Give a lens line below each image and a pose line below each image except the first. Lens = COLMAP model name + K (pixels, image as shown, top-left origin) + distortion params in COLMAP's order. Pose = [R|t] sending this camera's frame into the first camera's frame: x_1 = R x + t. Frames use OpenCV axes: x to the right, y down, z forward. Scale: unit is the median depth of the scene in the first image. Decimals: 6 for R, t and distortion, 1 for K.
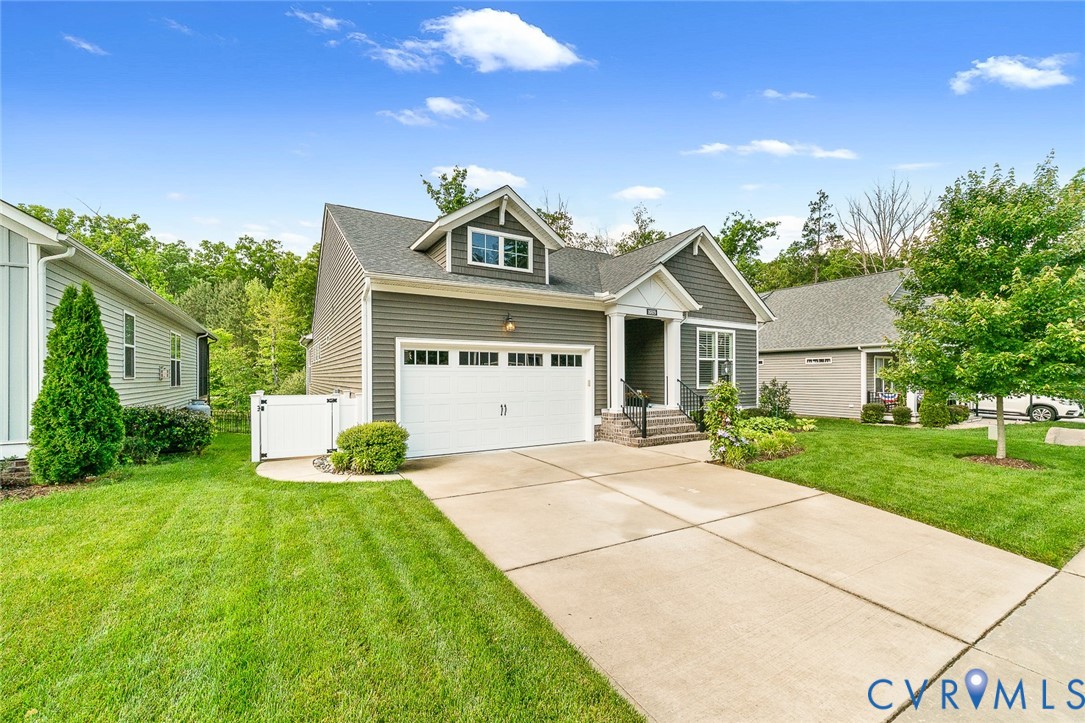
lens RADIAL K [[444.6, 0, 540.7], [0, 444.6, 375.9], [0, 0, 1]] dist [0.000367, 0.000248]
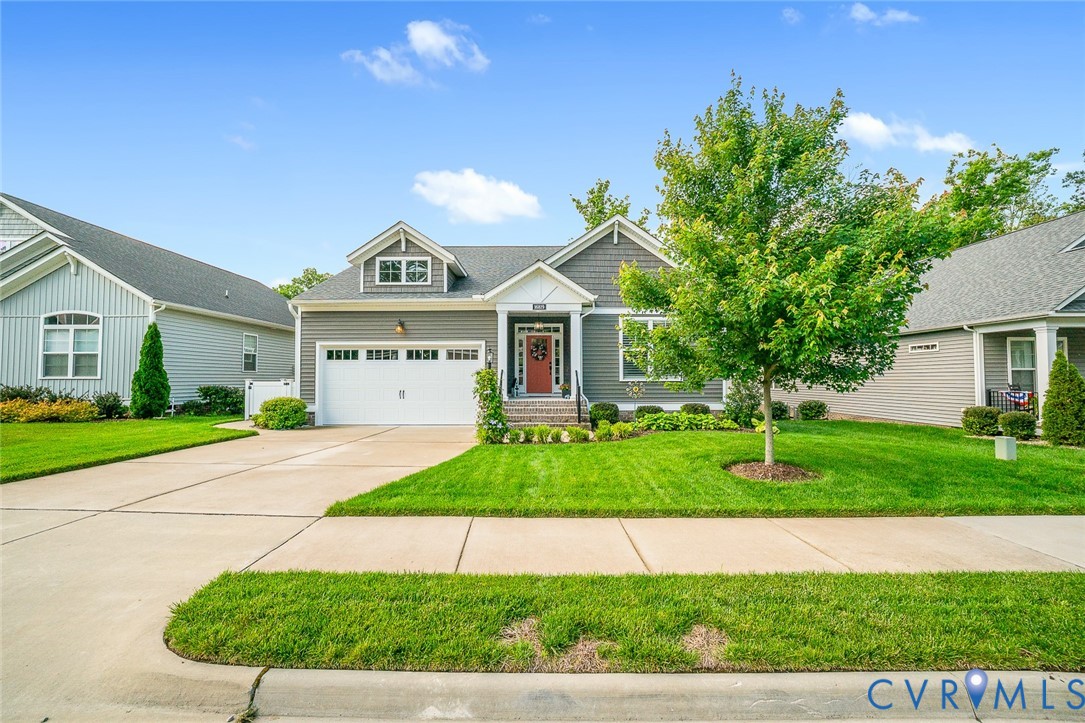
lens RADIAL K [[434.6, 0, 542.5], [0, 434.6, 361.5], [0, 0, 1]] dist [-0.016495, 0.000167]
pose [[0.856856, -0.017334, -0.515264, 0.832757], [0.001030, 0.999490, -0.031910, 0.020377], [0.515554, 0.026811, 0.856437, 0.126044]]
